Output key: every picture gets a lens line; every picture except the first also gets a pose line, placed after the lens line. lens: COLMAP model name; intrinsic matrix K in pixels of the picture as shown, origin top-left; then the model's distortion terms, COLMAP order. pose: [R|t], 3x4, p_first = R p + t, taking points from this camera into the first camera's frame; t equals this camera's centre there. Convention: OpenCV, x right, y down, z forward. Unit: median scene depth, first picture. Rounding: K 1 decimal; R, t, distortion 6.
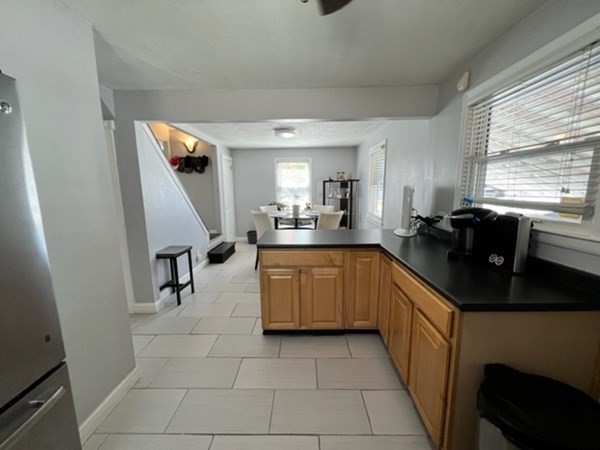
lens RADIAL K [[240.7, 0, 301.0], [0, 240.7, 224.5], [0, 0, 1]] dist [0.001080, 0.000199]
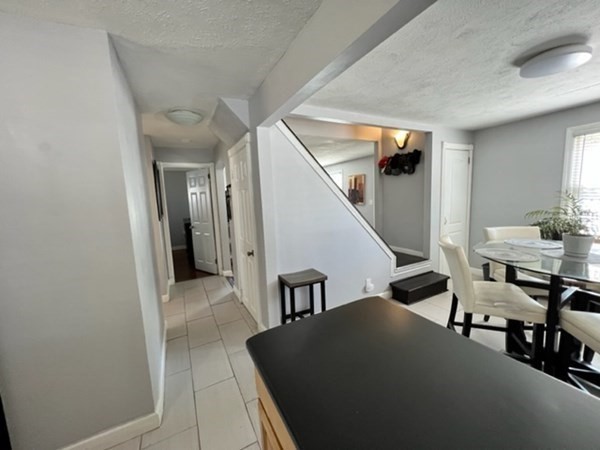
lens RADIAL K [[240.7, 0, 300.0], [0, 240.7, 226.0], [0, 0, 1]] dist [0.001080, 0.000199]
pose [[0.478542, 0.098647, -0.872505, 0.093907], [-0.095170, 0.993642, 0.060145, -0.065755], [0.872892, 0.054254, 0.484888, 0.347461]]
